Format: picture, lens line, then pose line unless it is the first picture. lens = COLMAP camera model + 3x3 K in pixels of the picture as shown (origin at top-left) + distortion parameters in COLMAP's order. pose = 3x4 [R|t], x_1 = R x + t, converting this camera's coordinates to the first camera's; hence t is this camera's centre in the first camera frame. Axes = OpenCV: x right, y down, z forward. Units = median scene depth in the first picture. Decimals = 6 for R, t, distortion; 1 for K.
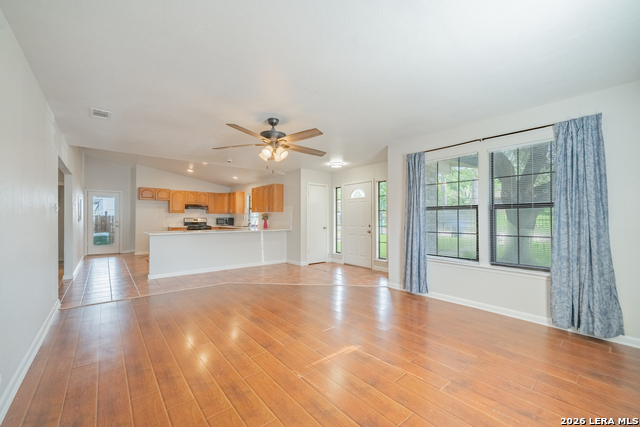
lens RADIAL K [[261.7, 0, 315.7], [0, 261.7, 217.2], [0, 0, 1]] dist [0.002179, -0.000800]
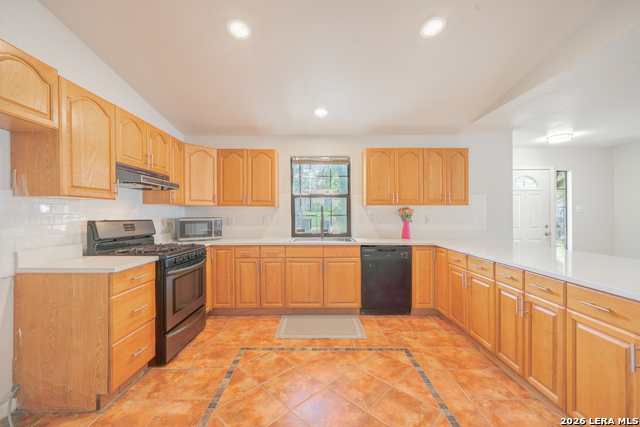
lens RADIAL K [[261.7, 0, 315.5], [0, 261.7, 216.6], [0, 0, 1]] dist [0.002179, -0.000800]
pose [[0.628708, -0.009755, 0.777581, -0.577998], [0.001711, 0.999936, 0.011161, -0.003609], [-0.777640, -0.005687, 0.628684, 0.725653]]
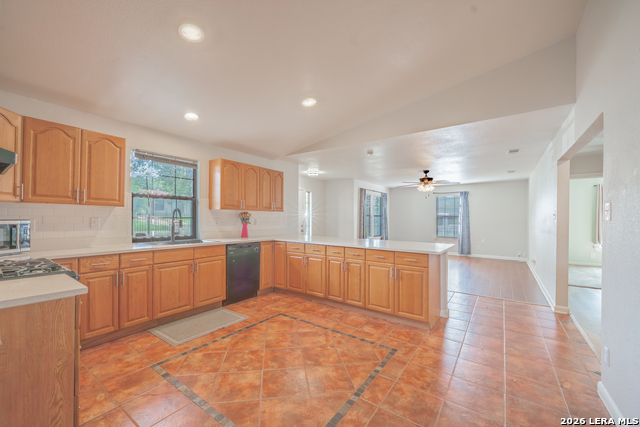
lens RADIAL K [[261.7, 0, 314.4], [0, 261.7, 215.9], [0, 0, 1]] dist [0.002179, -0.000800]
pose [[-0.261824, 0.002949, 0.965111, -0.691502], [-0.014184, 0.999876, -0.006903, -0.004129], [-0.965011, -0.015497, -0.261750, 0.876492]]
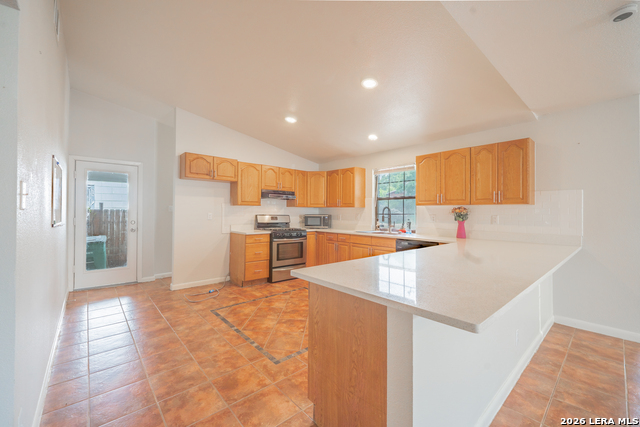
lens RADIAL K [[261.7, 0, 314.0], [0, 261.7, 209.6], [0, 0, 1]] dist [0.002179, -0.000800]
pose [[0.999416, 0.005665, 0.033692, -0.414509], [-0.005386, 0.999951, -0.008357, -0.004391], [-0.033738, 0.008171, 0.999397, 0.466940]]
